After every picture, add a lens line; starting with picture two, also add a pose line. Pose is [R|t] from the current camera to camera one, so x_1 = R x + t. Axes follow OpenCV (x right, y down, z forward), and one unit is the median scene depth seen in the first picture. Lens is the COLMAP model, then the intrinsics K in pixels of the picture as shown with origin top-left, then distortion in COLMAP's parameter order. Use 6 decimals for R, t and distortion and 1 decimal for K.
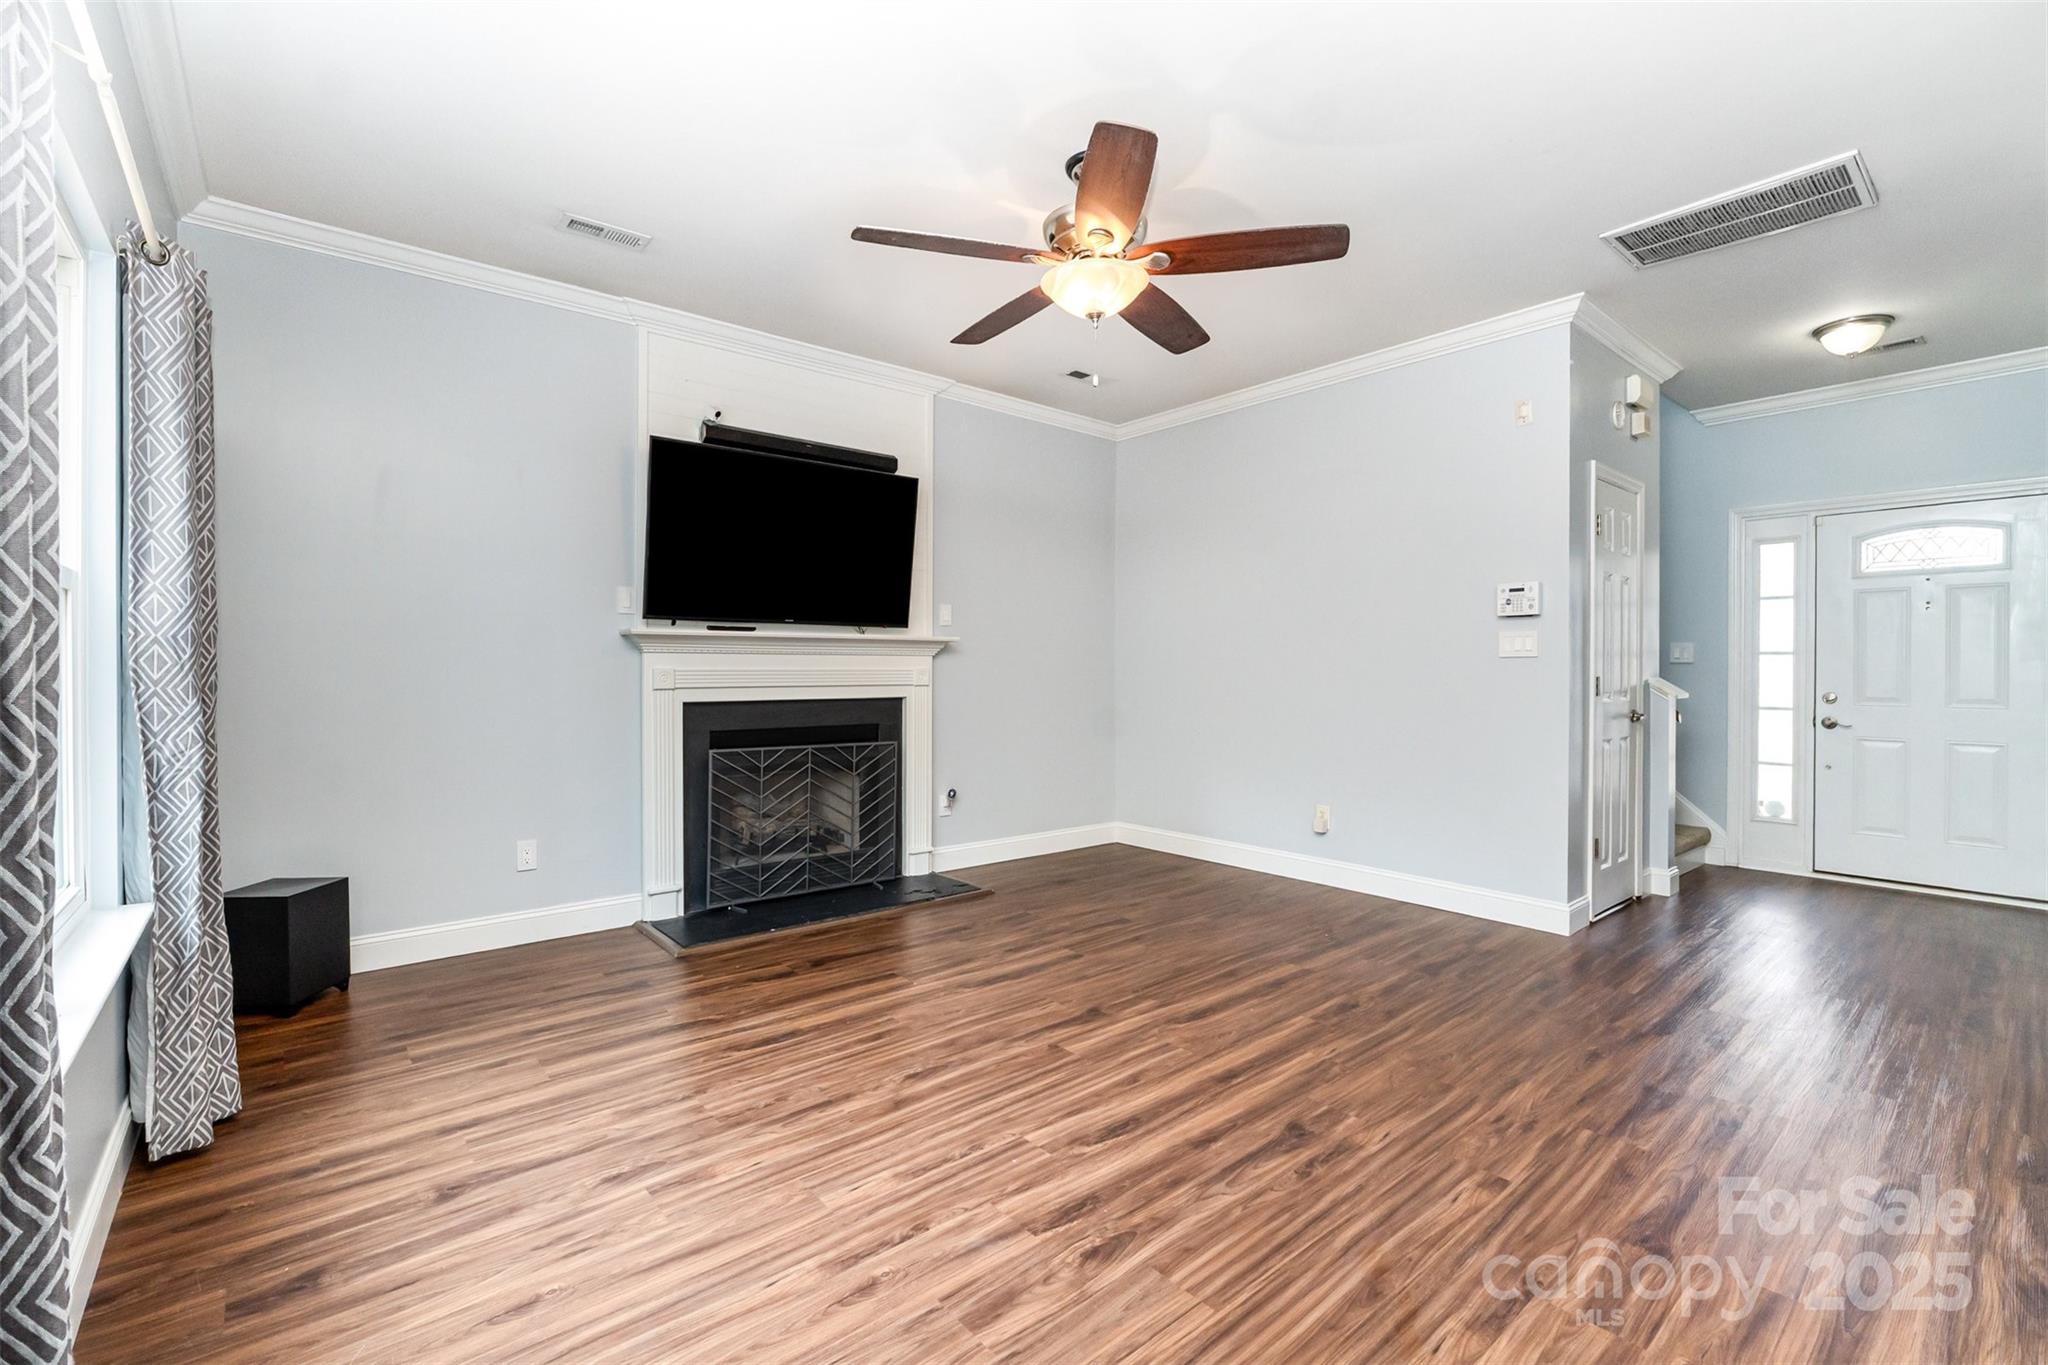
lens RADIAL K [[888.3, 0, 1005.7], [0, 888.3, 677.8], [0, 0, 1]] dist [-0.009896, -0.000997]
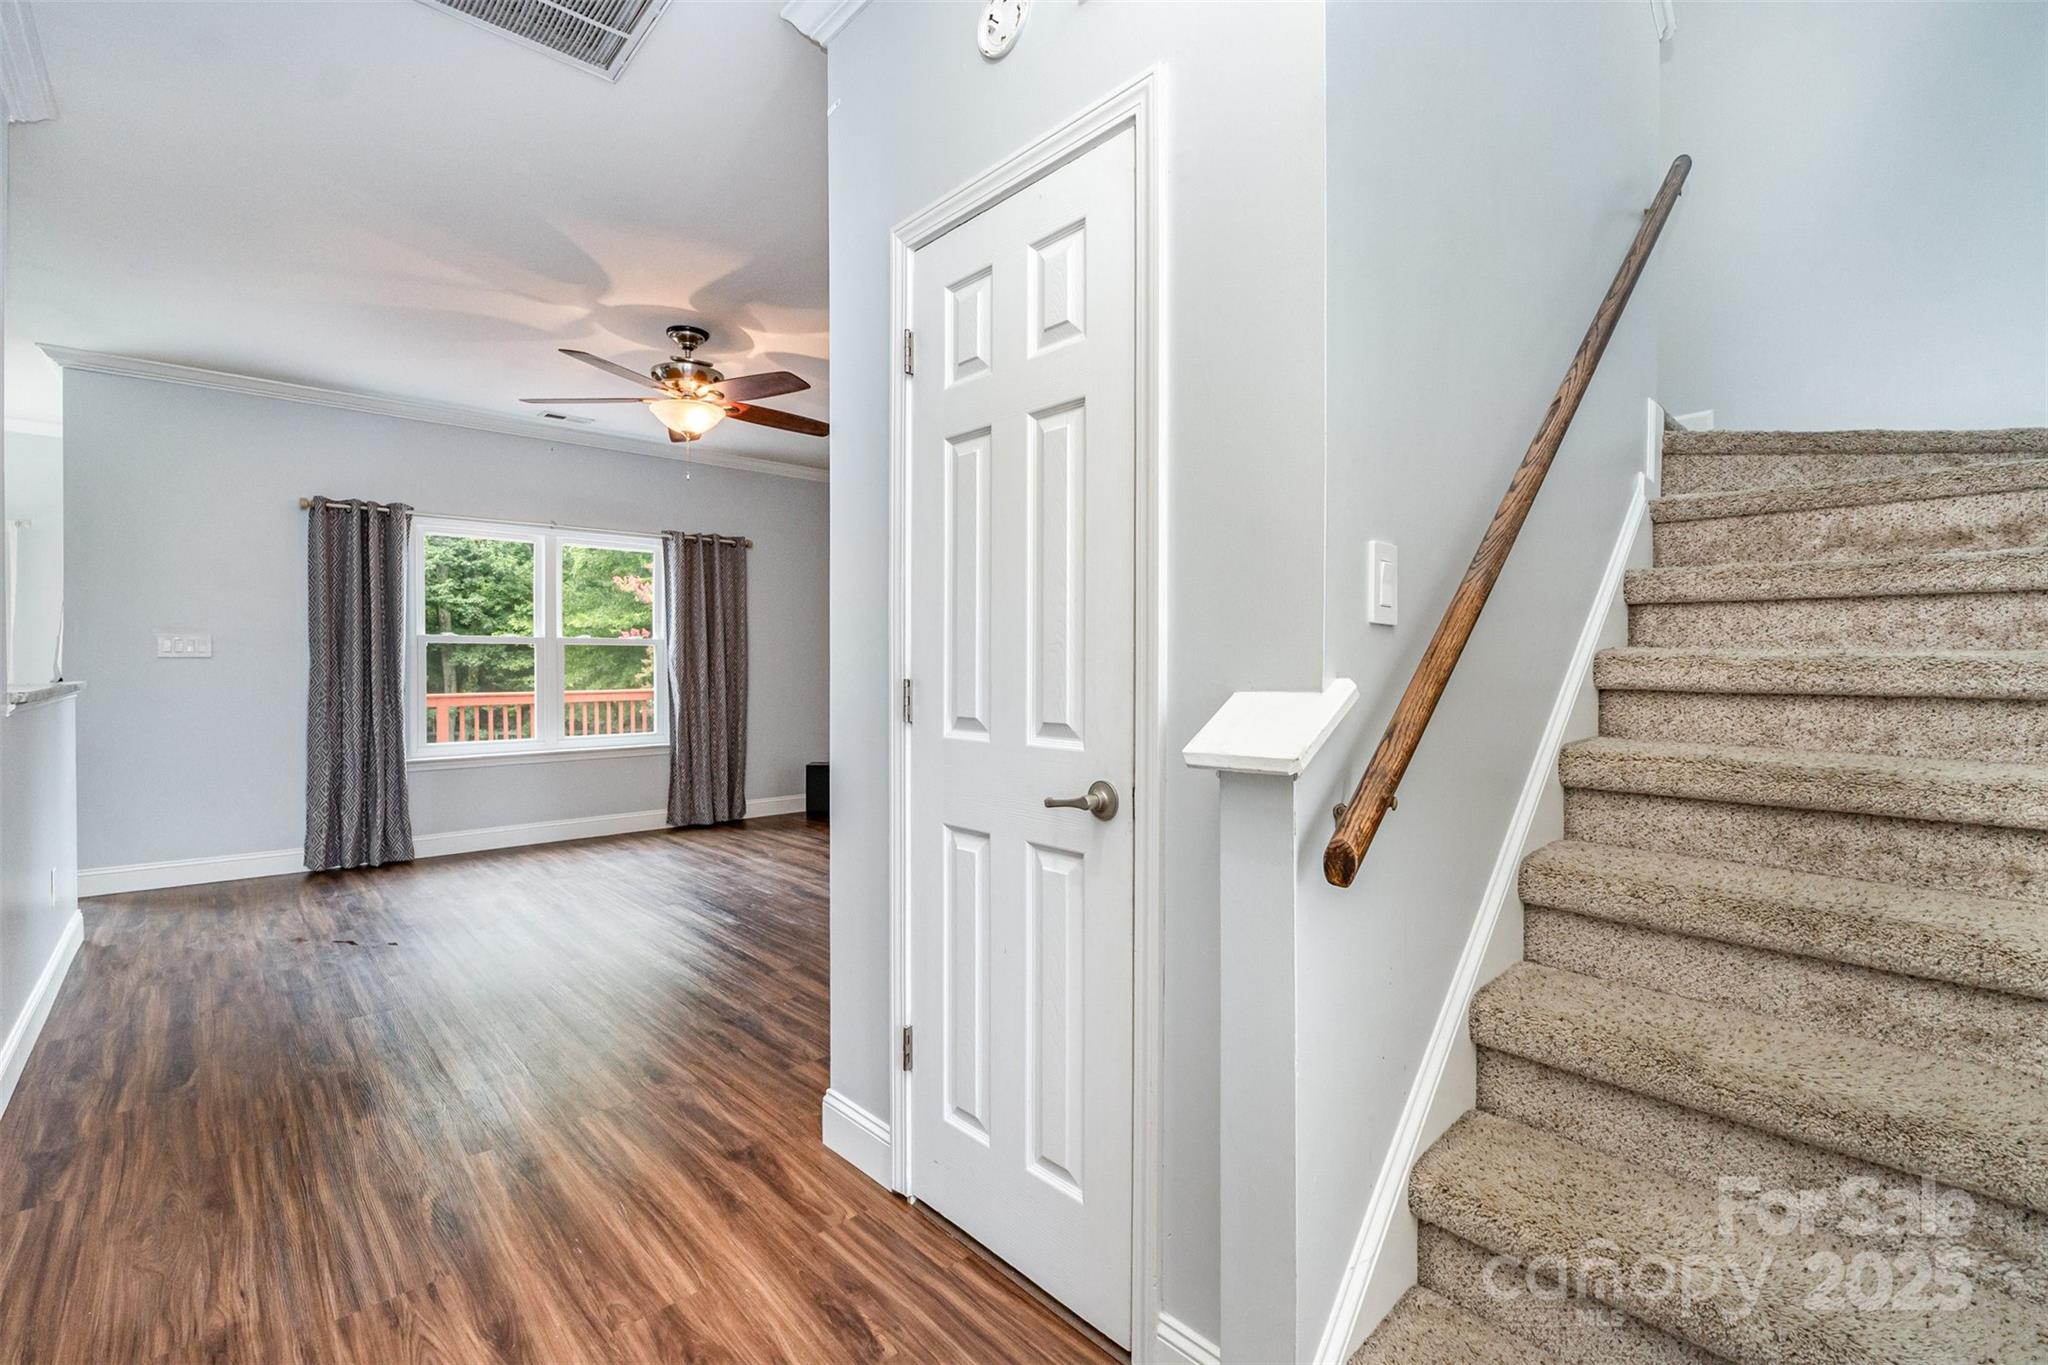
lens RADIAL K [[888.3, 0, 1032.4], [0, 888.3, 671.3], [0, 0, 1]] dist [-0.009896, -0.000997]
pose [[0.065999, -0.000368, -0.997820, 1.385789], [-0.009889, 0.999951, -0.001023, -0.006530], [0.997771, 0.009935, 0.065993, 1.254979]]
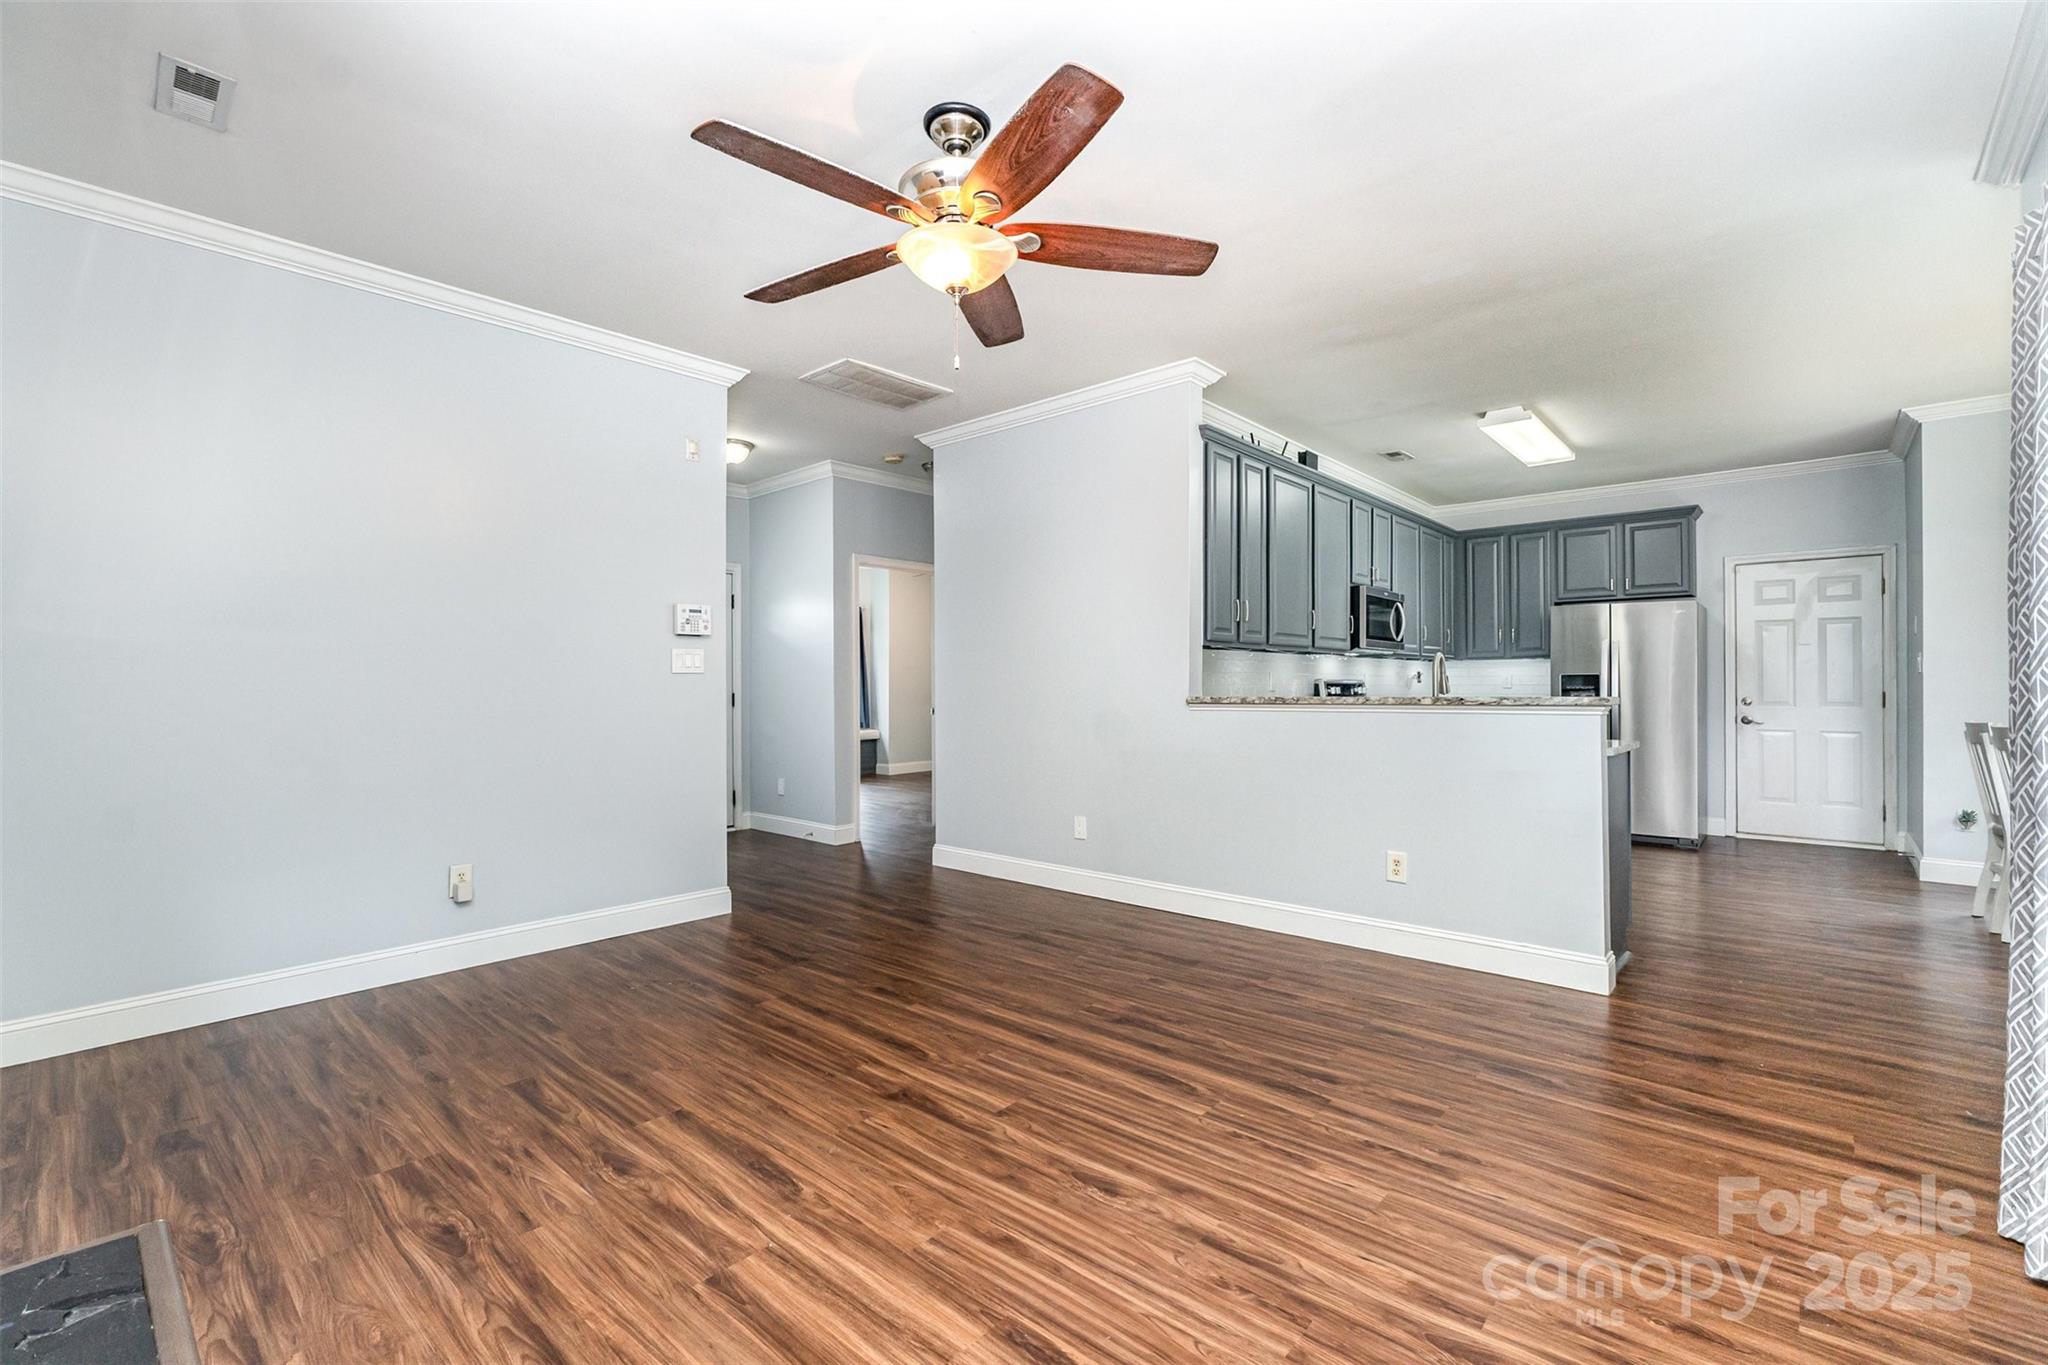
lens RADIAL K [[888.3, 0, 1035.8], [0, 888.3, 681.3], [0, 0, 1]] dist [-0.009896, -0.000997]
pose [[-0.161896, -0.001422, 0.986807, -0.674000], [0.014389, 0.999889, 0.003801, -0.014610], [-0.986703, 0.014814, -0.161858, 0.903807]]
